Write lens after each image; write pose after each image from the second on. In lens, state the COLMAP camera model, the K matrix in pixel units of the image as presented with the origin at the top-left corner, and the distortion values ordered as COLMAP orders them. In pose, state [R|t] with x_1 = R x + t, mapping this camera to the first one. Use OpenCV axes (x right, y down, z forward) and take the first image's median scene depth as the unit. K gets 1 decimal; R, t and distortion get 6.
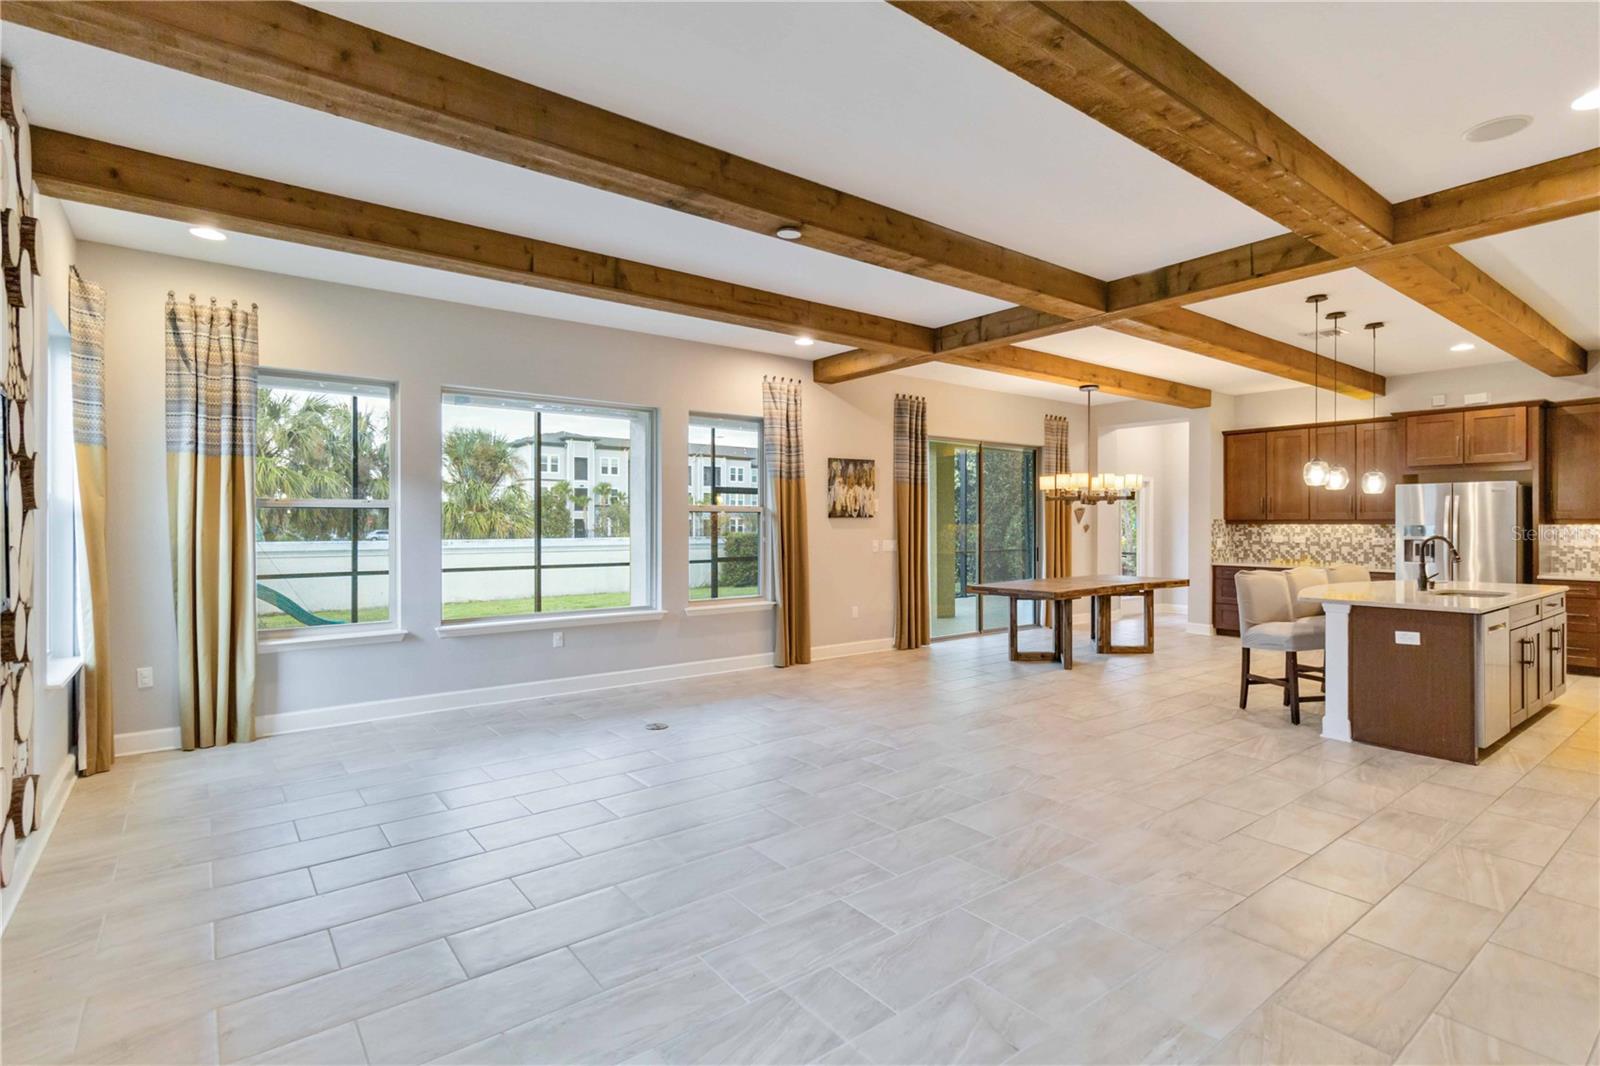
lens RADIAL K [[776.0, 0, 808.1], [0, 776.0, 524.3], [0, 0, 1]] dist [0.005081, 0.001881]
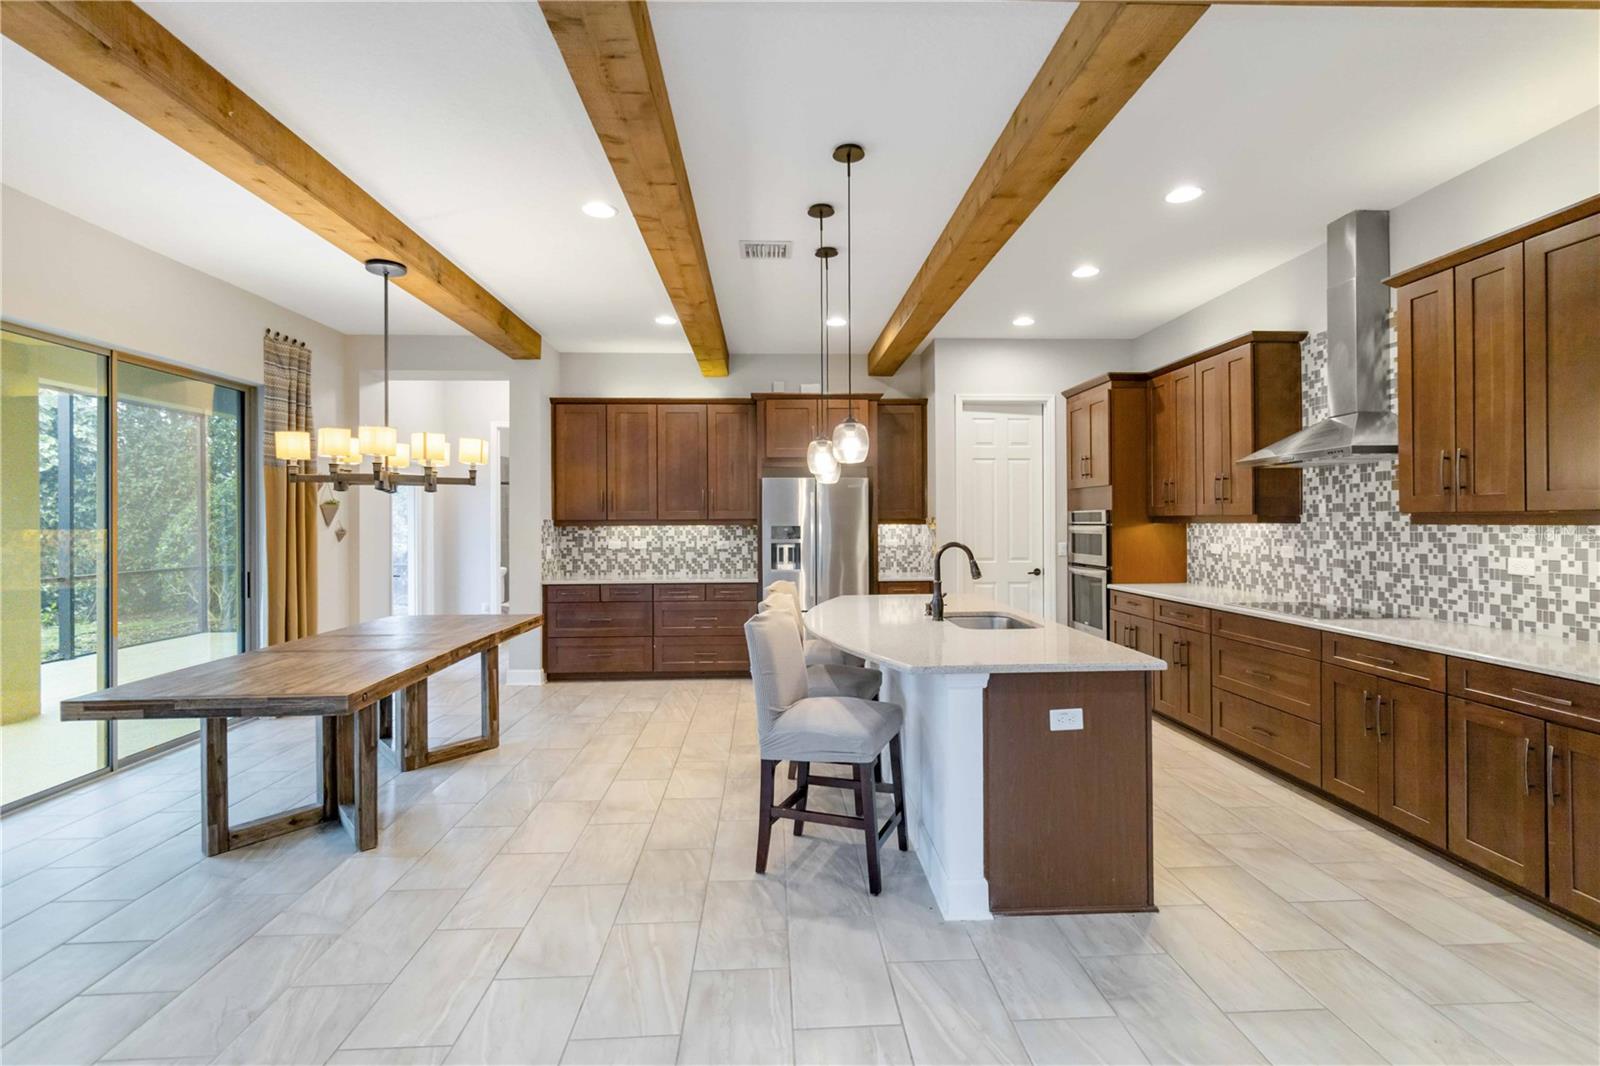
lens RADIAL K [[769.2, 0, 805.5], [0, 769.2, 518.9], [0, 0, 1]] dist [0.002499, 0.000555]
pose [[0.575507, -0.001422, 0.817796, 0.094746], [0.007069, 0.999970, -0.003236, -0.003269], [-0.817766, 0.007643, 0.575500, 0.443360]]
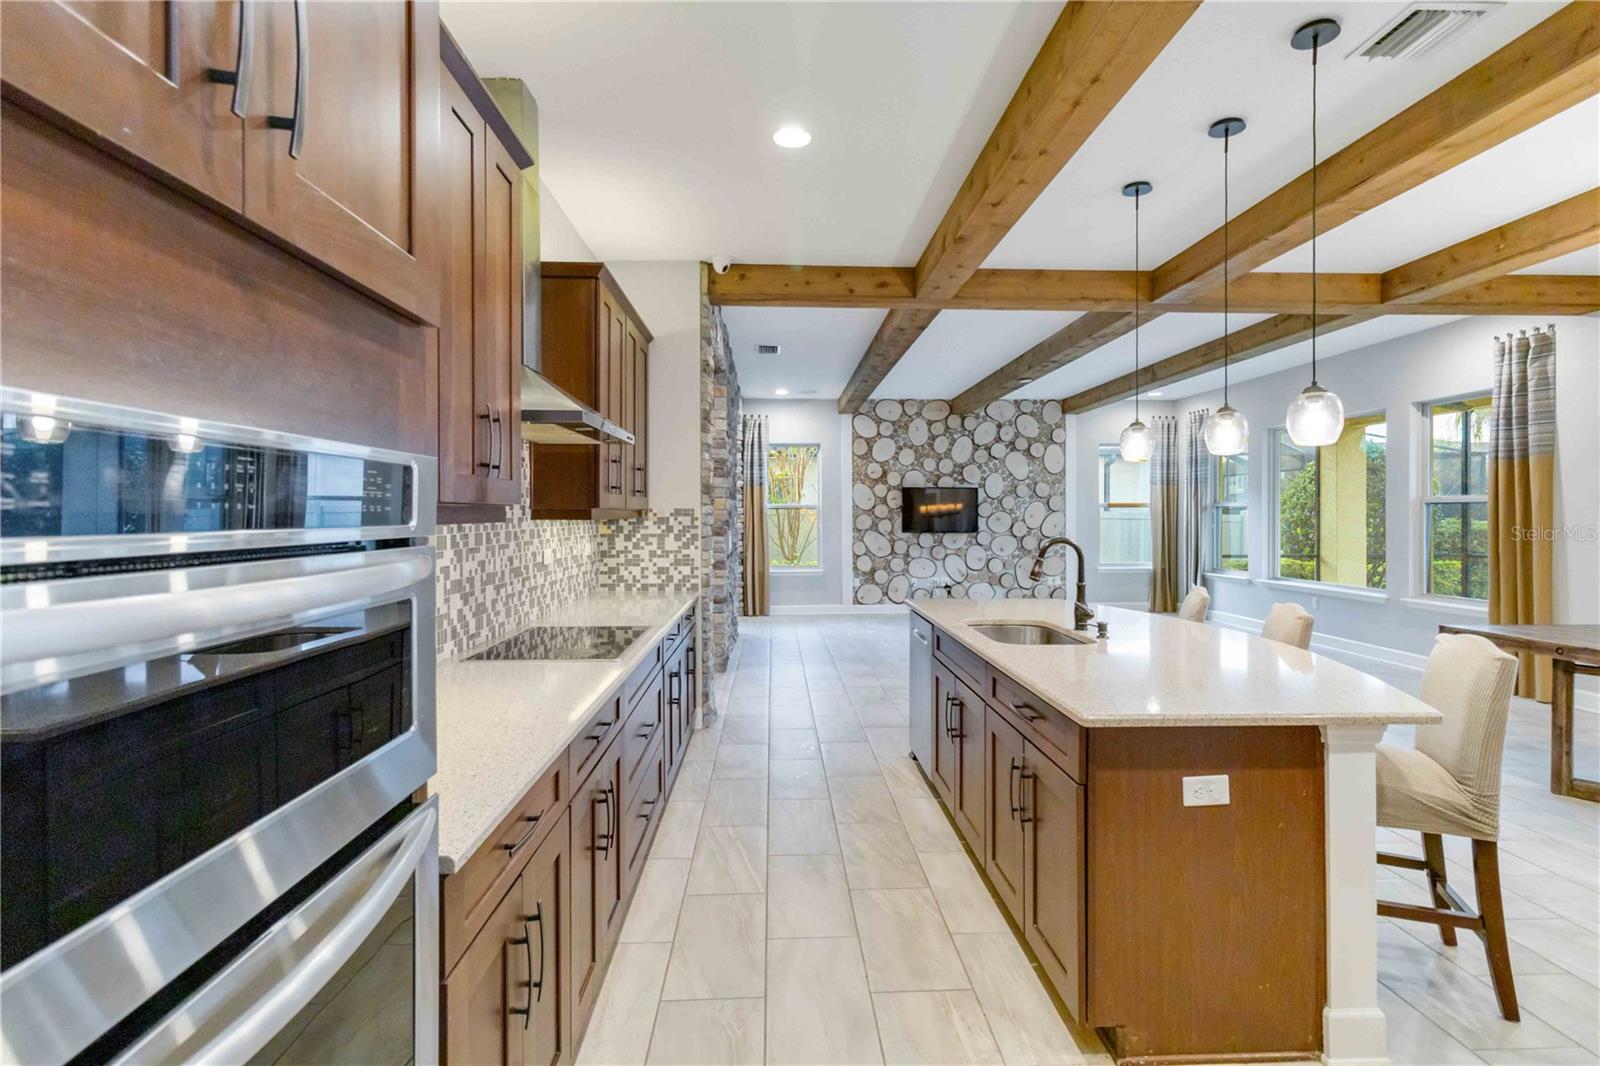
lens RADIAL K [[757.8, 0, 804.4], [0, 757.8, 518.2], [0, 0, 1]] dist [0.002195, 0.000136]
pose [[-0.579776, 0.004571, -0.814763, 0.884195], [0.000306, 0.999985, 0.005393, -0.002286], [0.814776, 0.002877, -0.579769, 0.742024]]
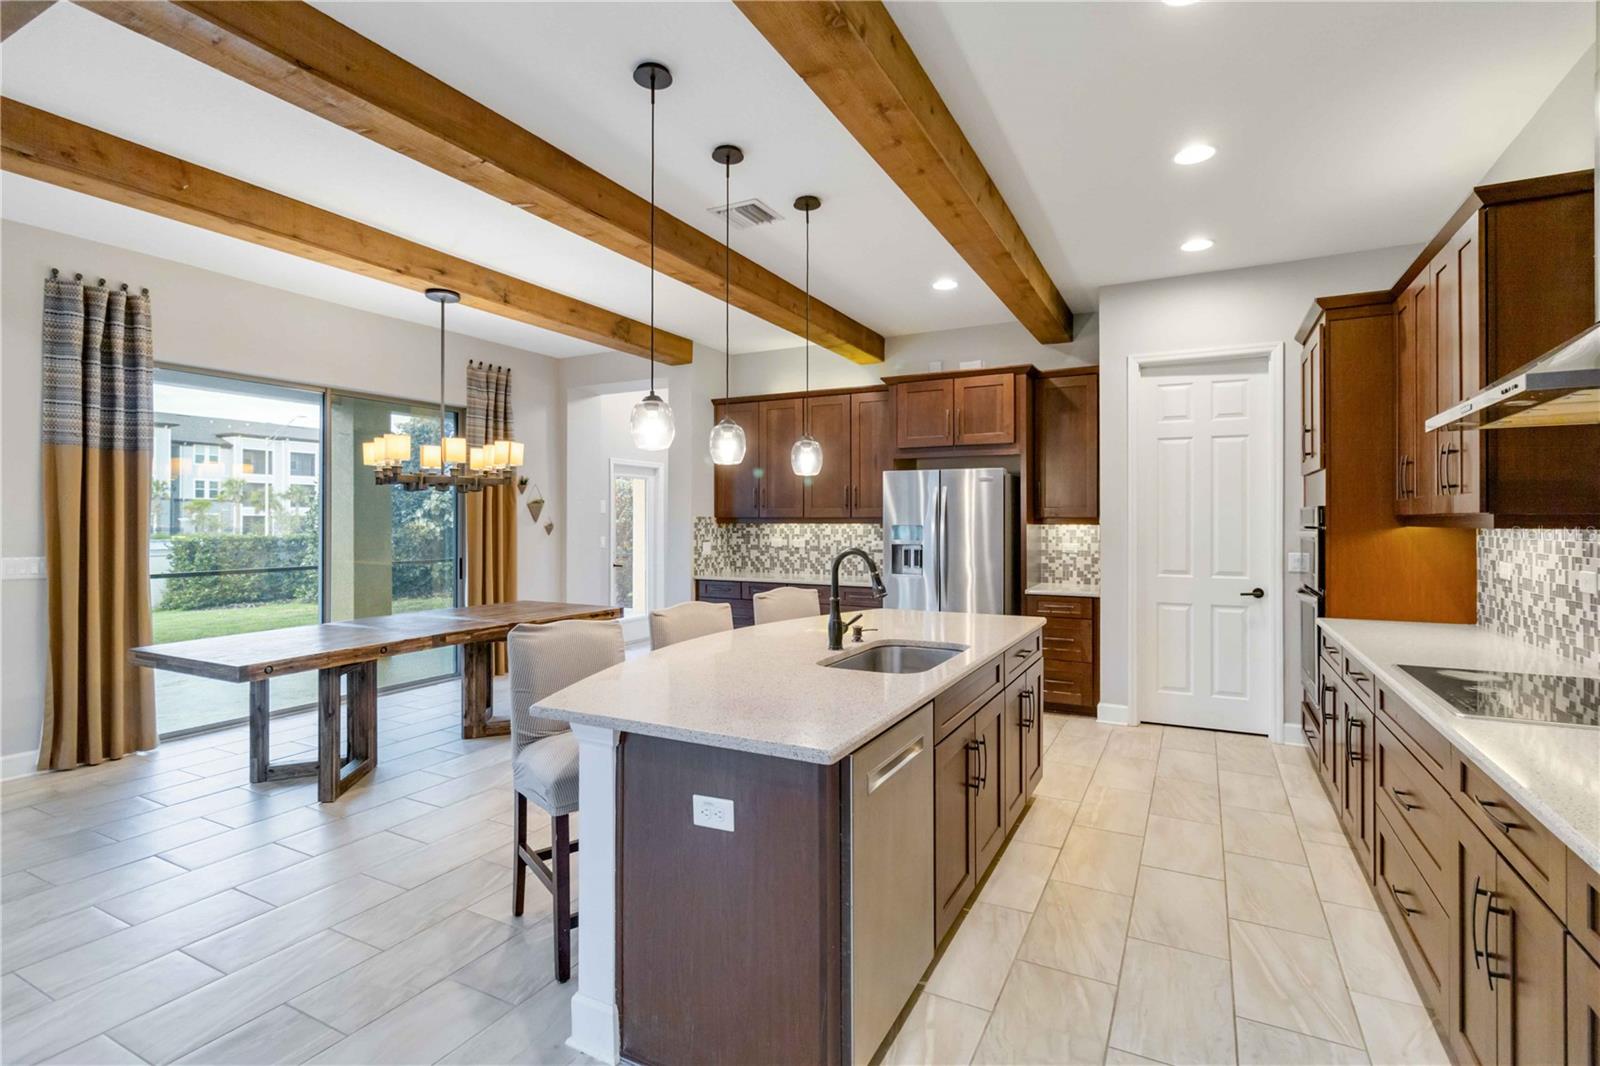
lens RADIAL K [[757.8, 0, 804.4], [0, 757.8, 518.2], [0, 0, 1]] dist [0.002195, 0.000136]
pose [[0.909926, 0.001324, 0.414768, 0.349006], [0.000165, 0.999994, -0.003555, -0.002762], [-0.414770, 0.003303, 0.909920, 0.334528]]
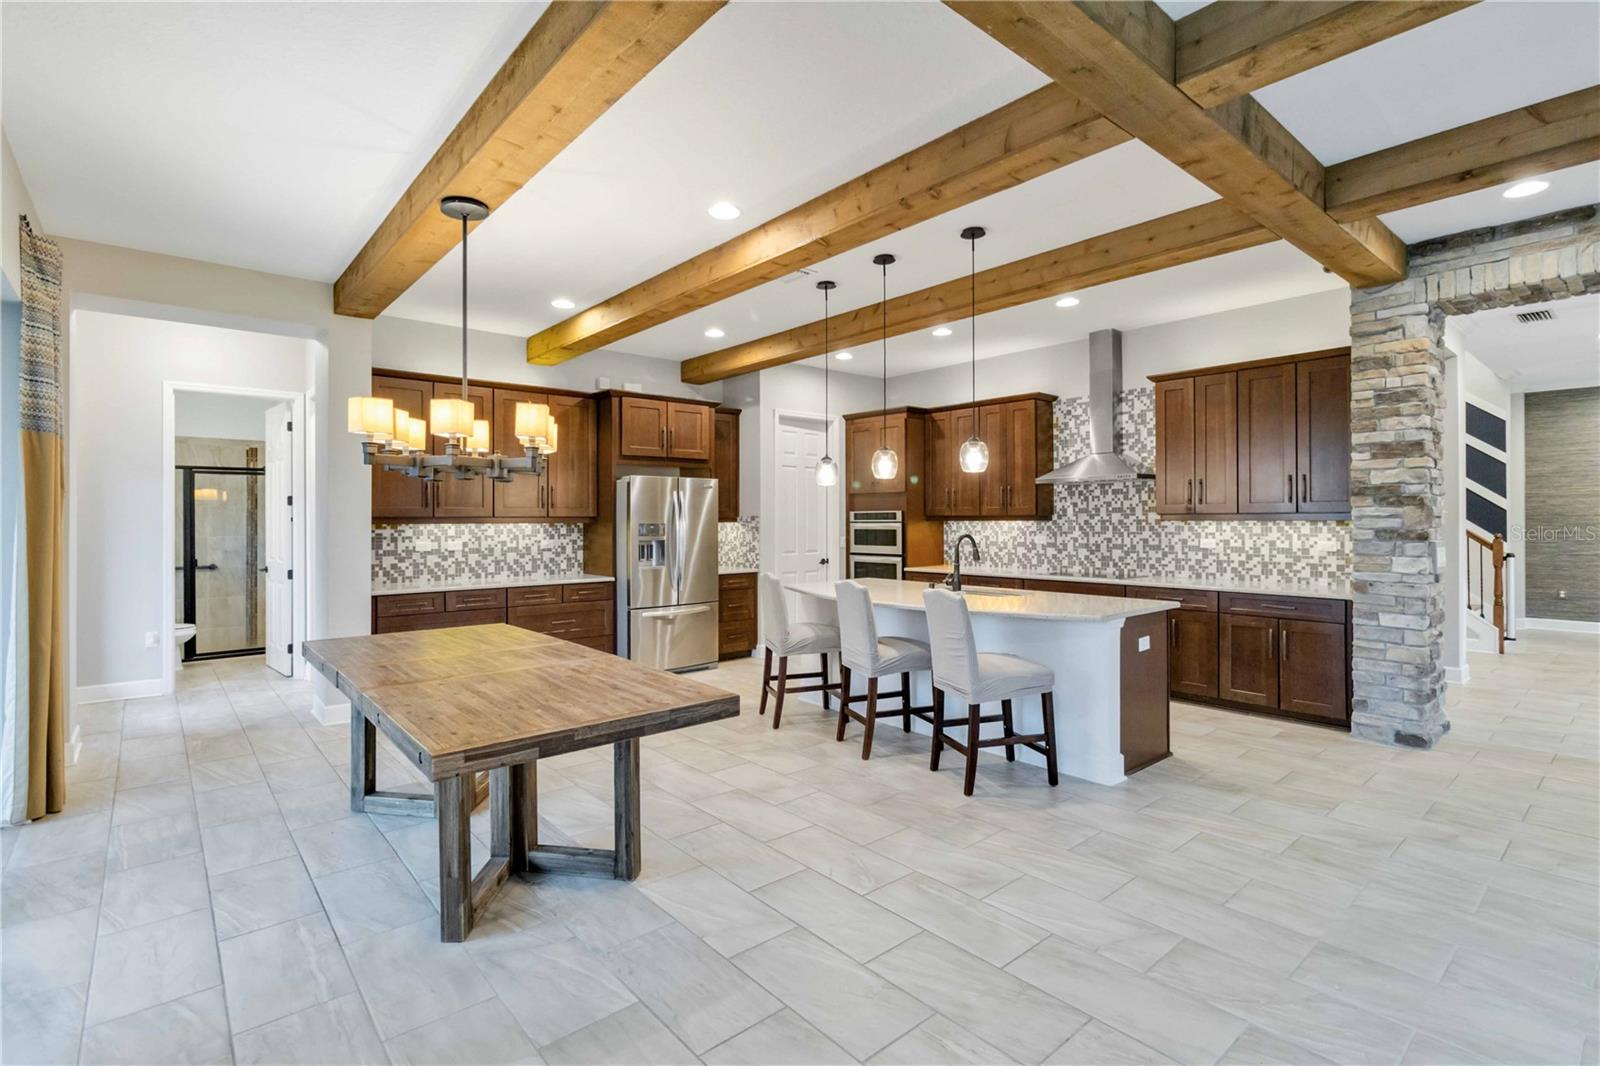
lens RADIAL K [[754.2, 0, 806.1], [0, 754.2, 518.6], [0, 0, 1]] dist [0.001837, 0.000788]
pose [[-0.051631, 0.000530, 0.998666, -0.059894], [0.005156, 0.999987, -0.000265, -0.002910], [-0.998653, 0.005136, -0.051633, 0.779430]]
